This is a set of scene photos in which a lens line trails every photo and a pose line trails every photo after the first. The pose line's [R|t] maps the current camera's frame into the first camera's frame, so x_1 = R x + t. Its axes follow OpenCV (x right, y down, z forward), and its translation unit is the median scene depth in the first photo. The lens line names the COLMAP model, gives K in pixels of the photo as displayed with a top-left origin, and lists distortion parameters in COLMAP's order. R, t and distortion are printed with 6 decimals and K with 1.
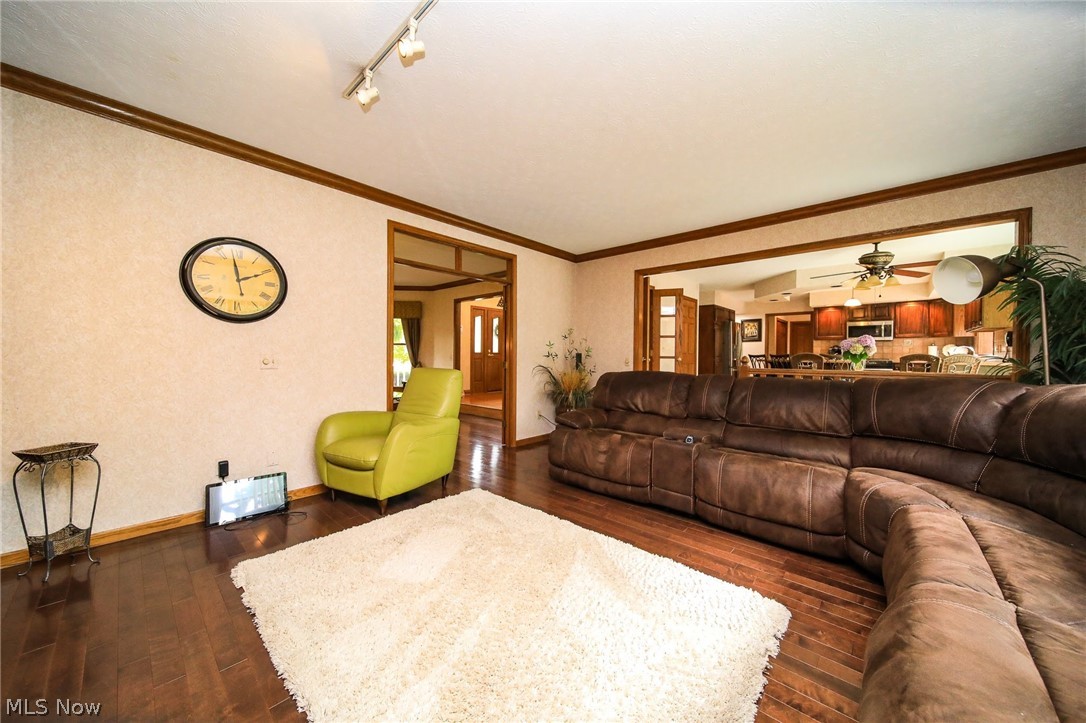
lens RADIAL K [[378.7, 0, 543.2], [0, 378.7, 357.8], [0, 0, 1]] dist [-0.000116, 0.000039]
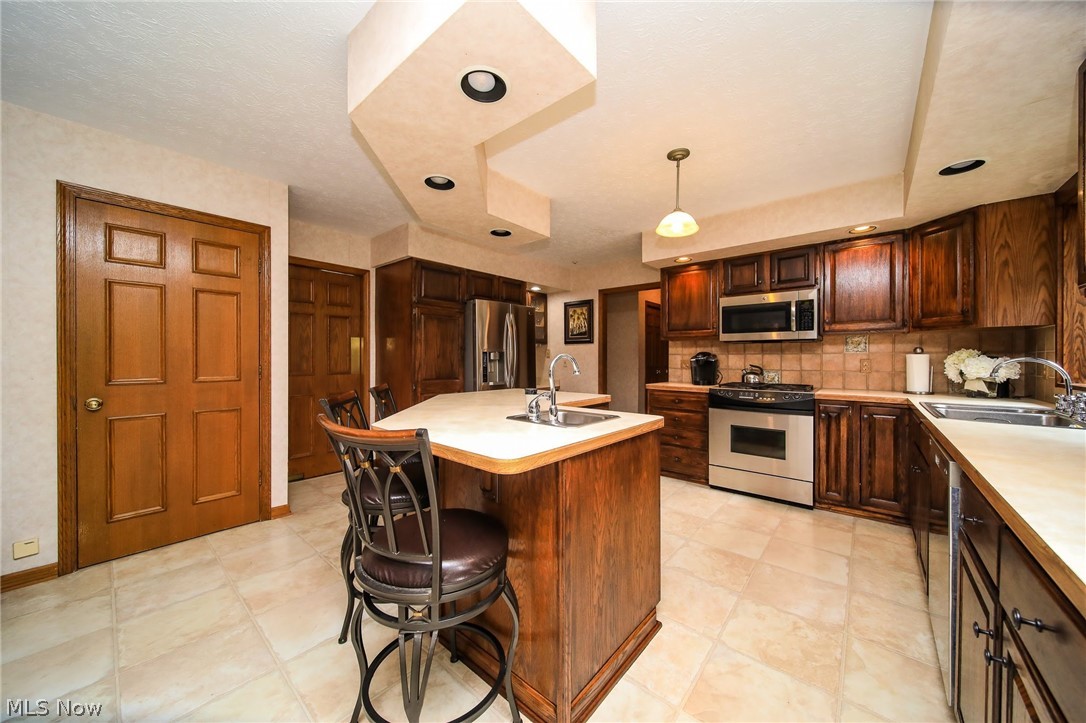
lens RADIAL K [[378.7, 0, 548.8], [0, 378.7, 360.9], [0, 0, 1]] dist [-0.000116, 0.000039]
pose [[0.999718, -0.001331, 0.023719, 0.631357], [0.001319, 0.999999, 0.000518, -0.024833], [-0.023719, -0.000486, 0.999719, 0.611131]]
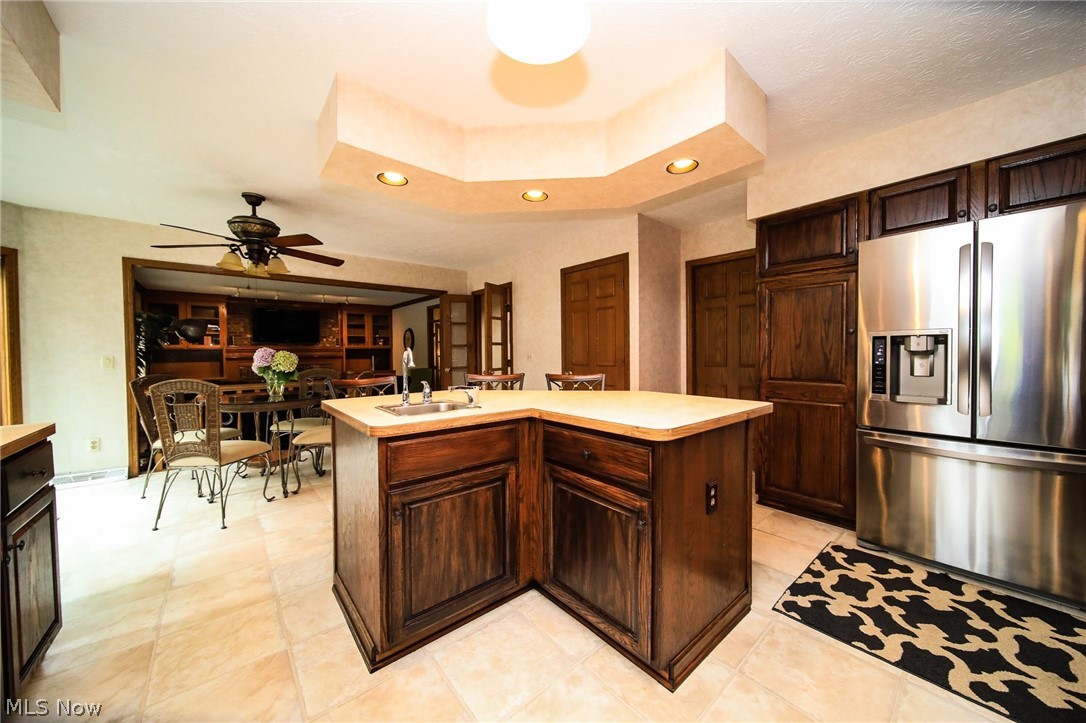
lens RADIAL K [[378.7, 0, 542.1], [0, 378.7, 360.0], [0, 0, 1]] dist [-0.000116, 0.000039]
pose [[-0.144163, 0.019412, -0.989363, 0.965672], [0.001641, 0.999811, 0.019378, -0.025834], [0.989553, 0.001170, -0.144168, 1.072164]]
